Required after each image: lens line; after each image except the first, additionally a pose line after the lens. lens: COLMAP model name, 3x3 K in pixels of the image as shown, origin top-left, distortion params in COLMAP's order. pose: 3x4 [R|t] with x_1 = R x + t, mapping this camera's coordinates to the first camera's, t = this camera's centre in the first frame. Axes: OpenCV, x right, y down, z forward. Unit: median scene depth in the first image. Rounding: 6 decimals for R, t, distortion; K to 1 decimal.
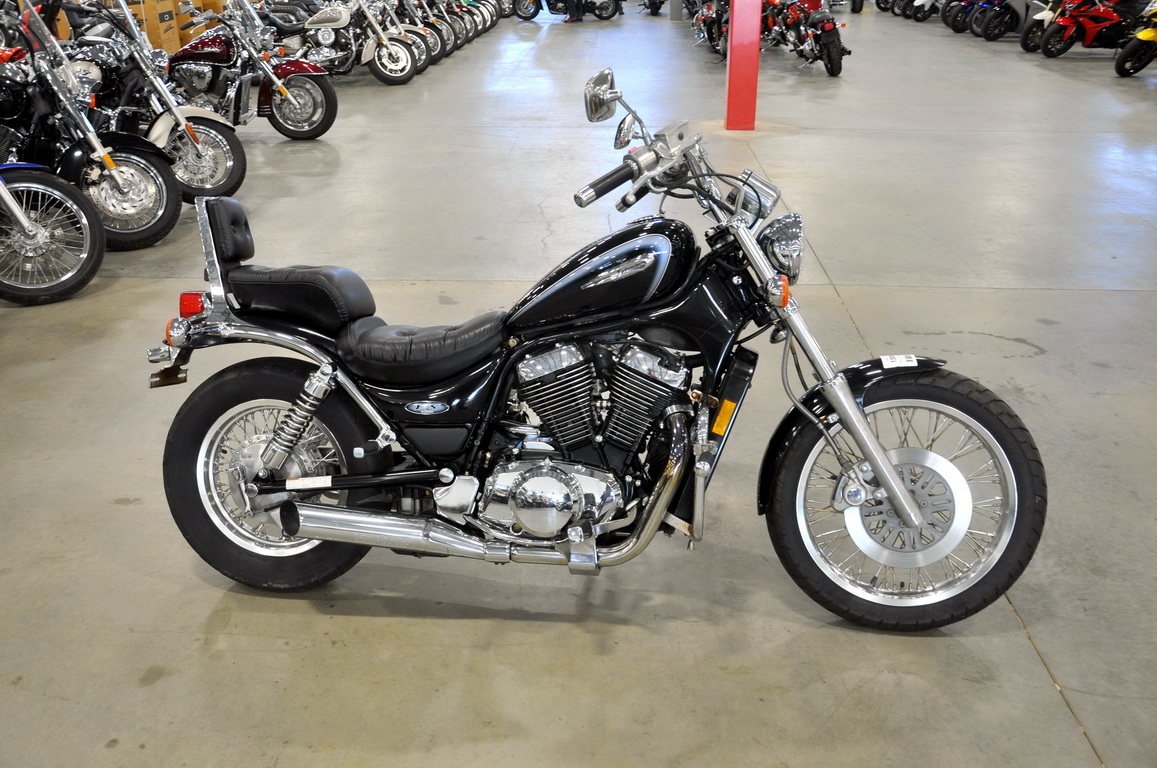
lens RADIAL K [[1017.4, 0, 575.8], [0, 1017.4, 392.5], [0, 0, 1]] dist [-0.122171, 0.182554]
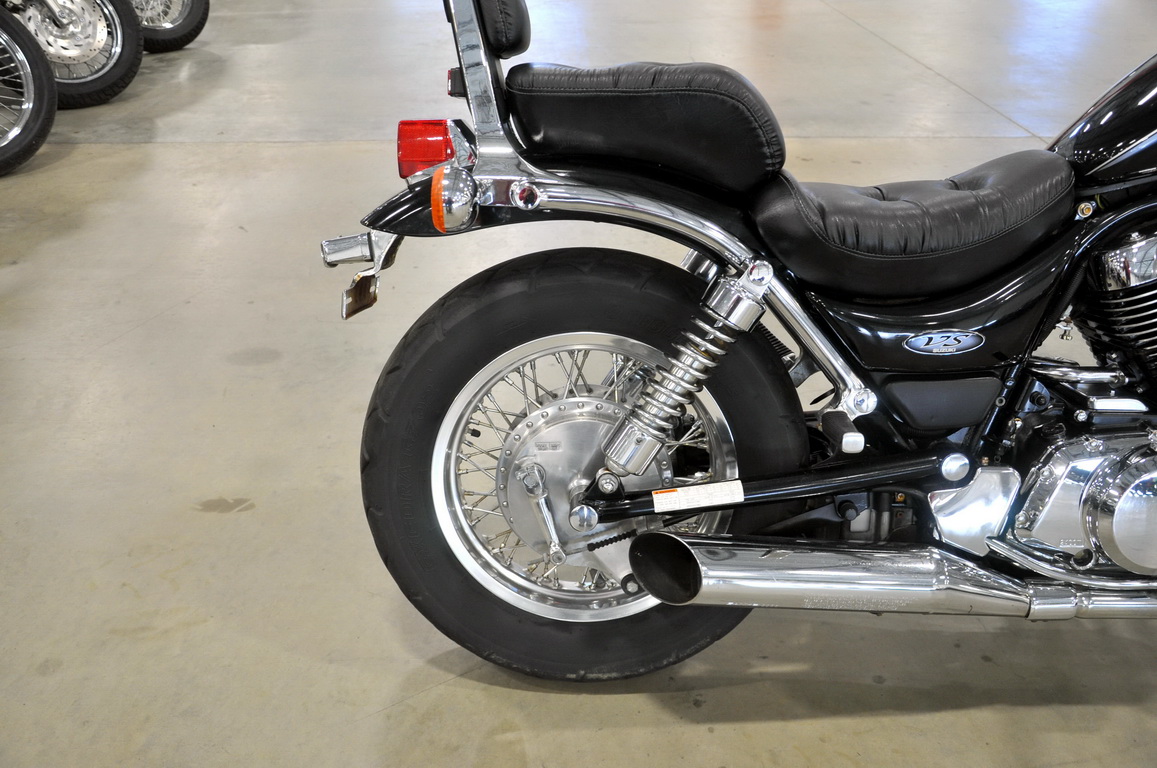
lens RADIAL K [[1016.7, 0, 581.5], [0, 1016.7, 390.5], [0, 0, 1]] dist [-0.136431, 0.194030]
pose [[0.993972, -0.041581, 0.101444, -0.367070], [0.029733, 0.992848, 0.115625, -0.023807], [-0.105526, -0.111912, 0.988099, 0.501551]]
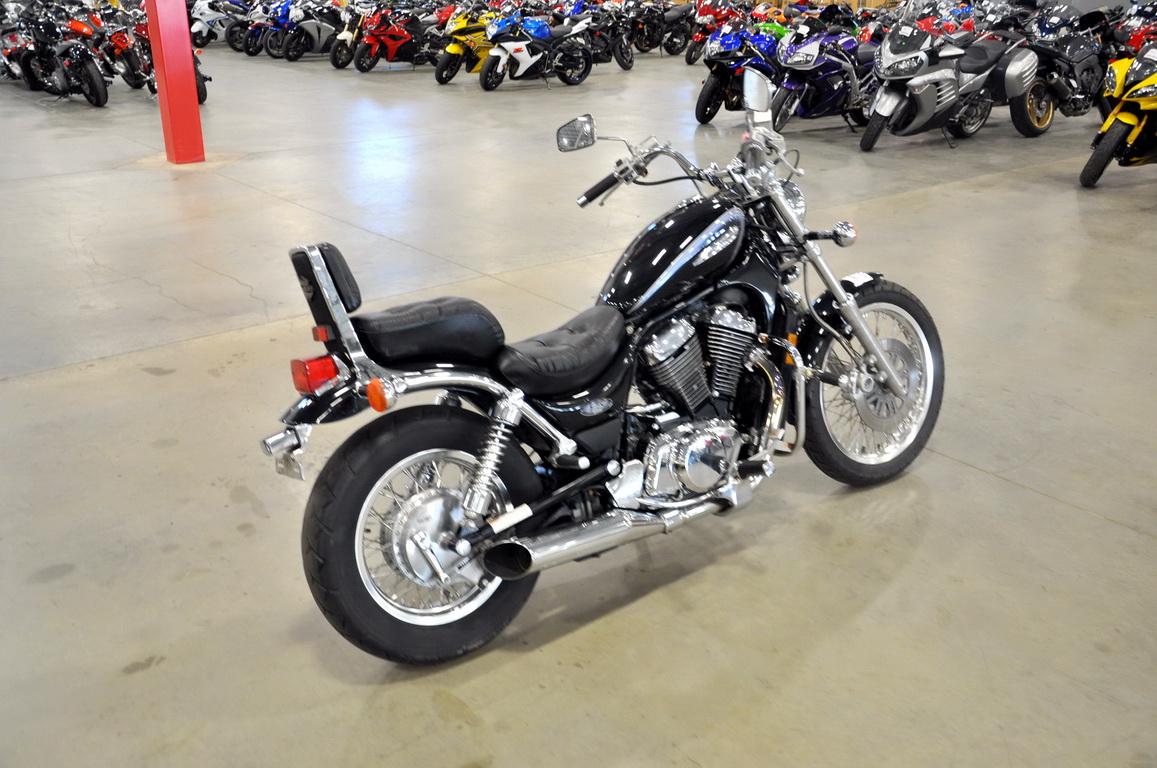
lens RADIAL K [[1016.7, 0, 581.5], [0, 1016.7, 390.5], [0, 0, 1]] dist [-0.136431, 0.194030]
pose [[0.736219, -0.248052, 0.629645, -0.775761], [0.263451, 0.962059, 0.070966, -0.075802], [-0.623359, 0.113634, 0.773635, 0.203159]]
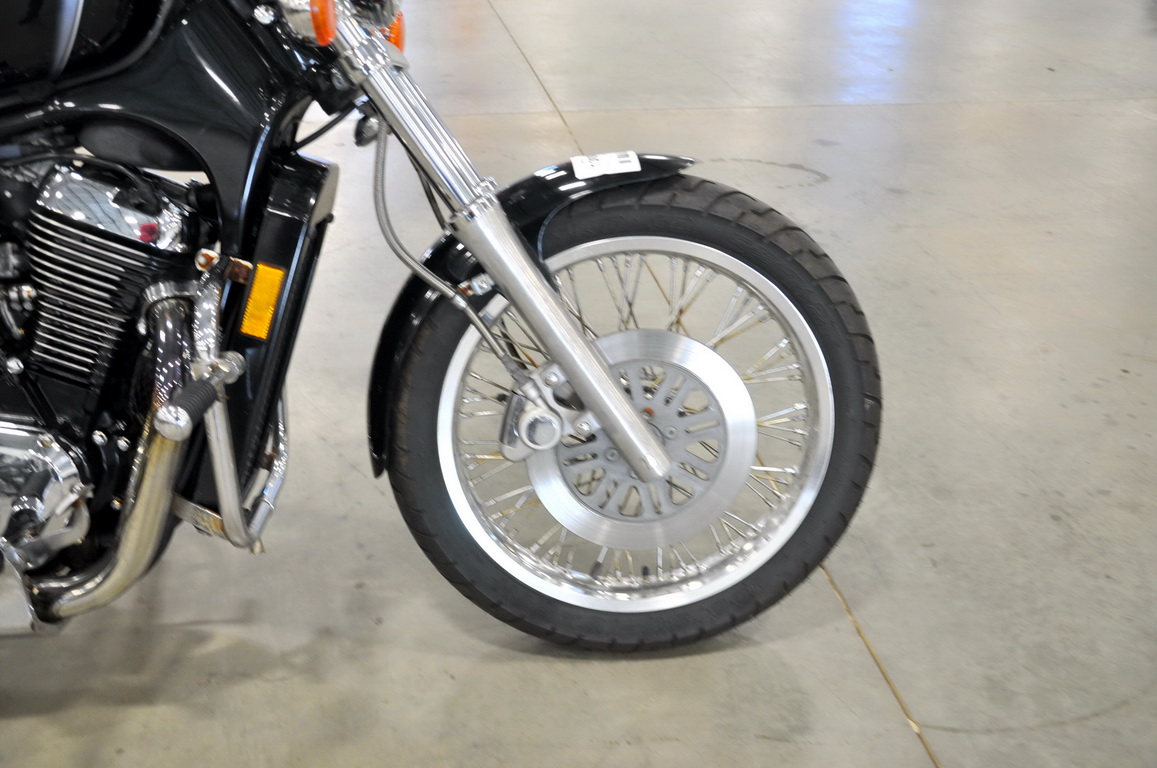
lens RADIAL K [[1016.7, 0, 581.5], [0, 1016.7, 390.5], [0, 0, 1]] dist [-0.136431, 0.194030]
pose [[0.972460, -0.097892, 0.211513, 0.177567], [0.072286, 0.989446, 0.125588, 0.016693], [-0.221575, -0.106840, 0.969273, 0.461422]]
